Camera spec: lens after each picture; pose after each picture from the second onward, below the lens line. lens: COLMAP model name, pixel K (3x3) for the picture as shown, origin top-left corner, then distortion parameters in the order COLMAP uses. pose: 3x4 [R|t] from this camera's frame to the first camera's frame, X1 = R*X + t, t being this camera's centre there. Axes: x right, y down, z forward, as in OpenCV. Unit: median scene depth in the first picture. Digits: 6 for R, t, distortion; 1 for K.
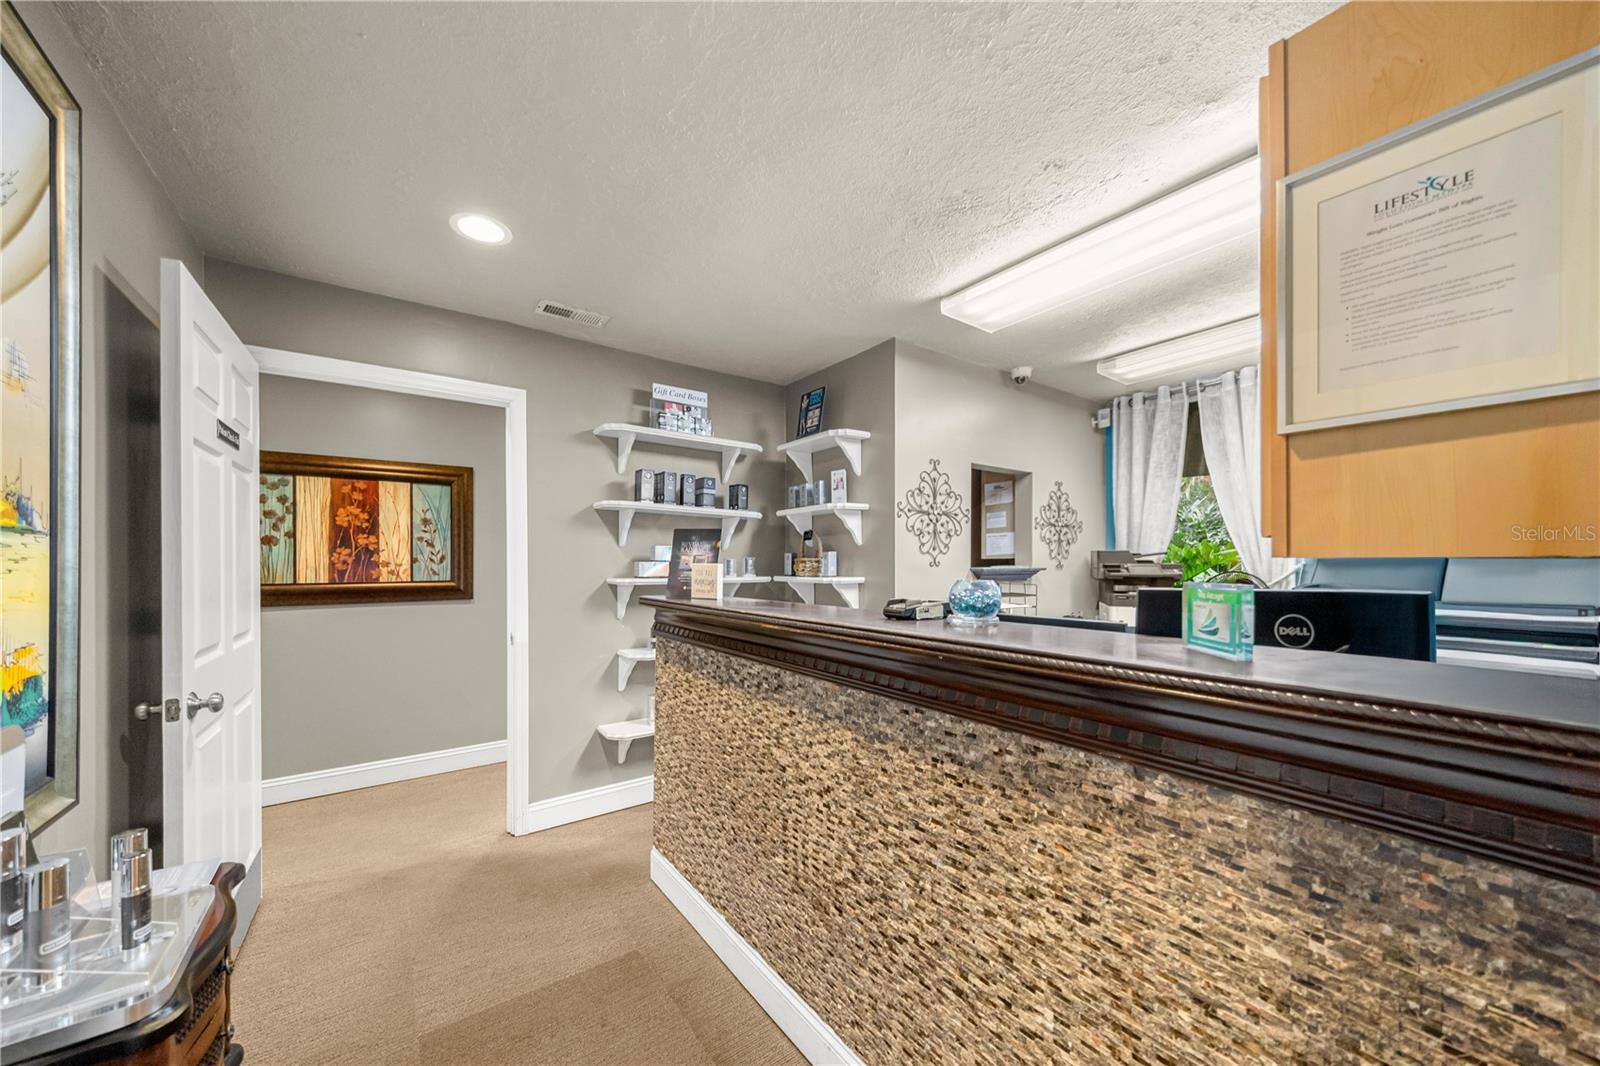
lens RADIAL K [[558.8, 0, 806.0], [0, 558.8, 565.2], [0, 0, 1]] dist [0.001973, 0.000295]
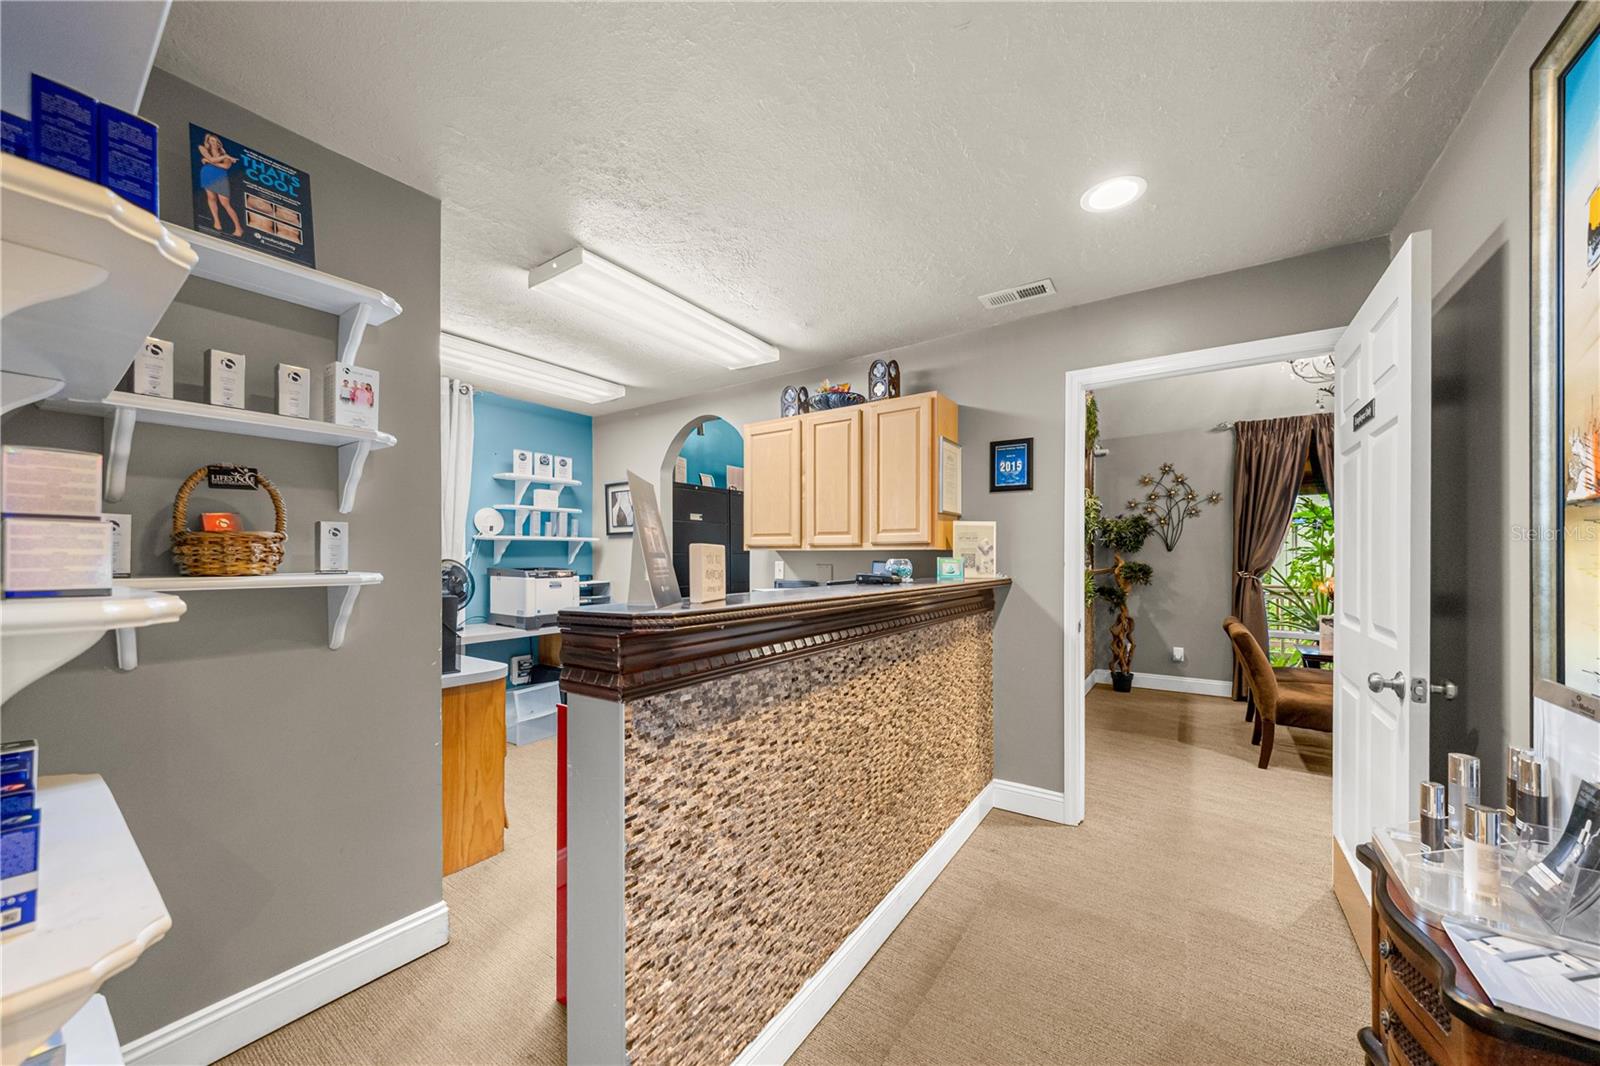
lens RADIAL K [[558.8, 0, 804.4], [0, 558.8, 547.4], [0, 0, 1]] dist [0.001973, 0.000295]
pose [[-0.301636, 0.007880, 0.953391, -1.020883], [-0.000613, 0.999964, -0.008459, 0.005288], [-0.953423, -0.003136, -0.301620, 1.378303]]
